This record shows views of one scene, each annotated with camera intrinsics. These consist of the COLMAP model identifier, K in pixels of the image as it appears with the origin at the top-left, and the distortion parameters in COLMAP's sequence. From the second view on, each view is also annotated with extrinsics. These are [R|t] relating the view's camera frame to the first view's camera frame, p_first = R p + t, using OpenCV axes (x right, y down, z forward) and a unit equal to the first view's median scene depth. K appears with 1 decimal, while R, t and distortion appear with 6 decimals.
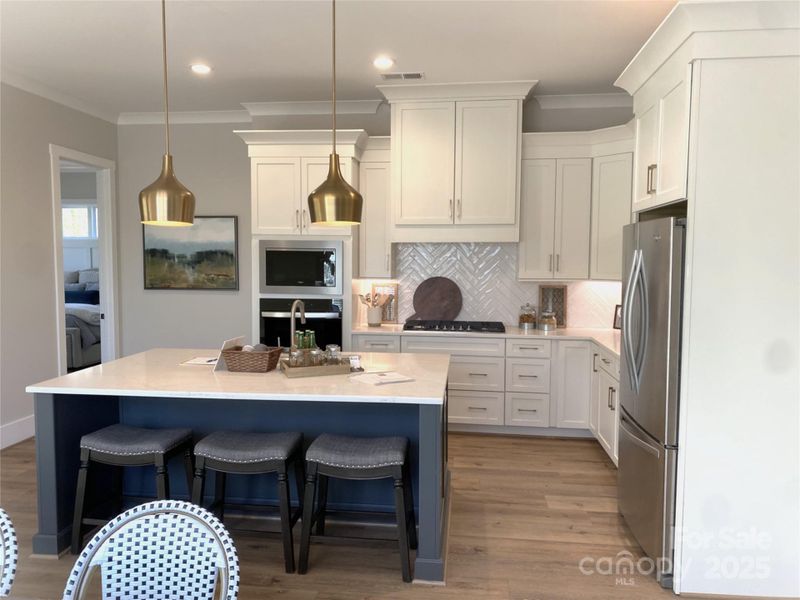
lens RADIAL K [[605.8, 0, 400.0], [0, 605.8, 300.0], [0, 0, 1]] dist [0.021796, -0.006107]
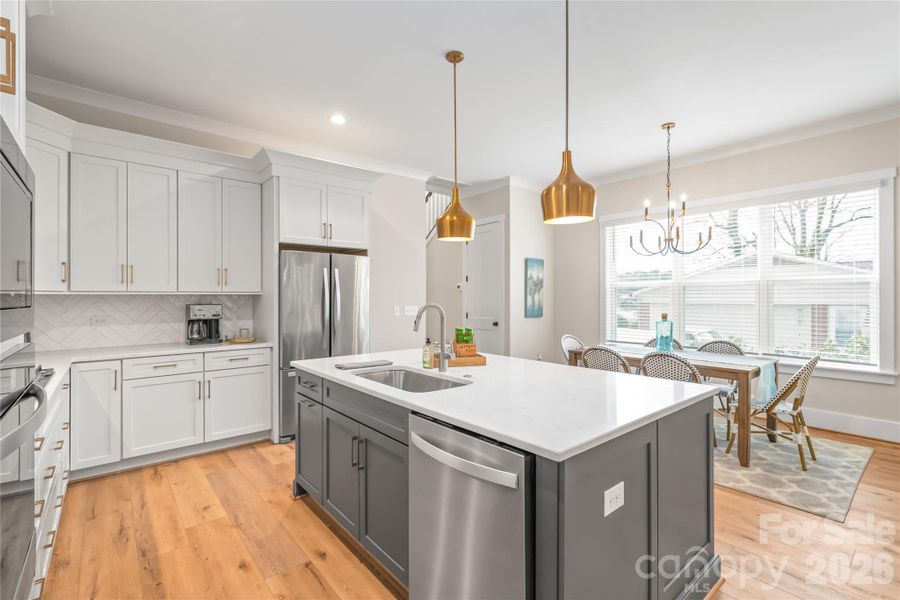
lens RADIAL K [[408.1, 0, 450.0], [0, 408.1, 300.0], [0, 0, 1]] dist [0.002151, 0.000461]
pose [[-0.729391, -0.008682, 0.684042, -0.428085], [0.046678, 0.996957, 0.062427, -0.028613], [-0.682502, 0.077464, -0.726767, 0.999653]]
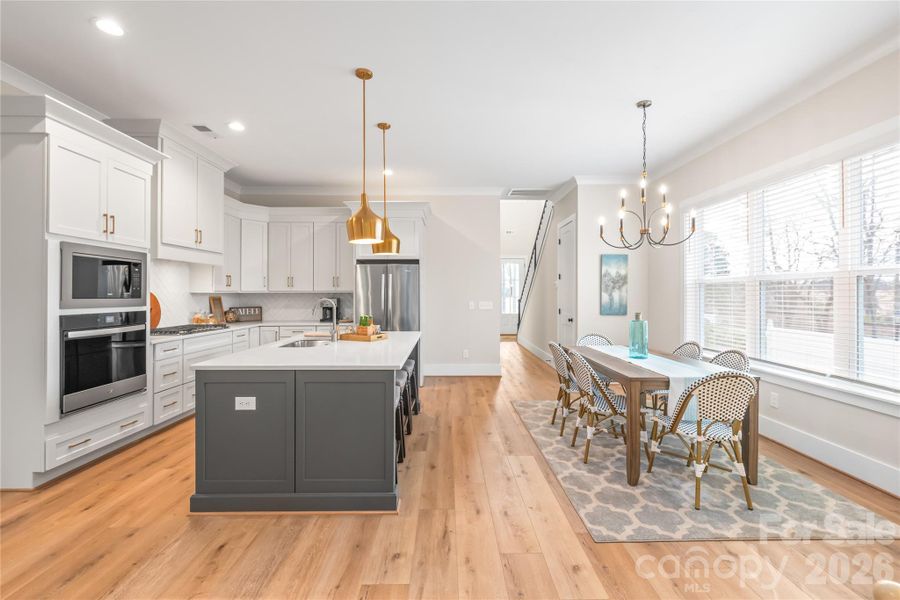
lens RADIAL K [[387.2, 0, 452.1], [0, 387.2, 296.2], [0, 0, 1]] dist [0.000411, -0.000017]
pose [[-0.131205, -0.012317, 0.991279, -0.803066], [0.071287, 0.997217, 0.021826, -0.002781], [-0.988789, 0.073529, -0.129962, 0.572001]]
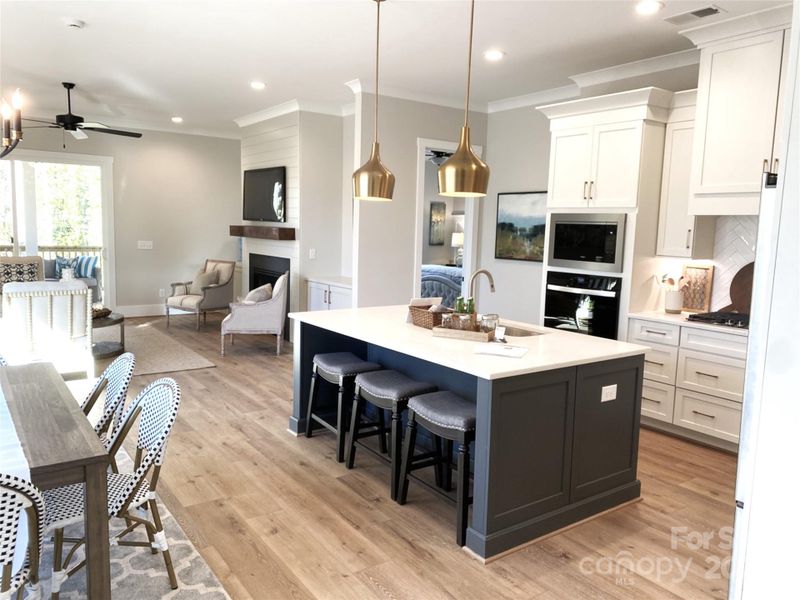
lens RADIAL K [[608.8, 0, 394.0], [0, 608.8, 297.2], [0, 0, 1]] dist [0.030074, -0.006720]
pose [[0.669354, 0.097833, -0.736474, 0.360172], [-0.075005, 0.995126, 0.064023, -0.005172], [0.739148, 0.012385, 0.673429, 0.121003]]
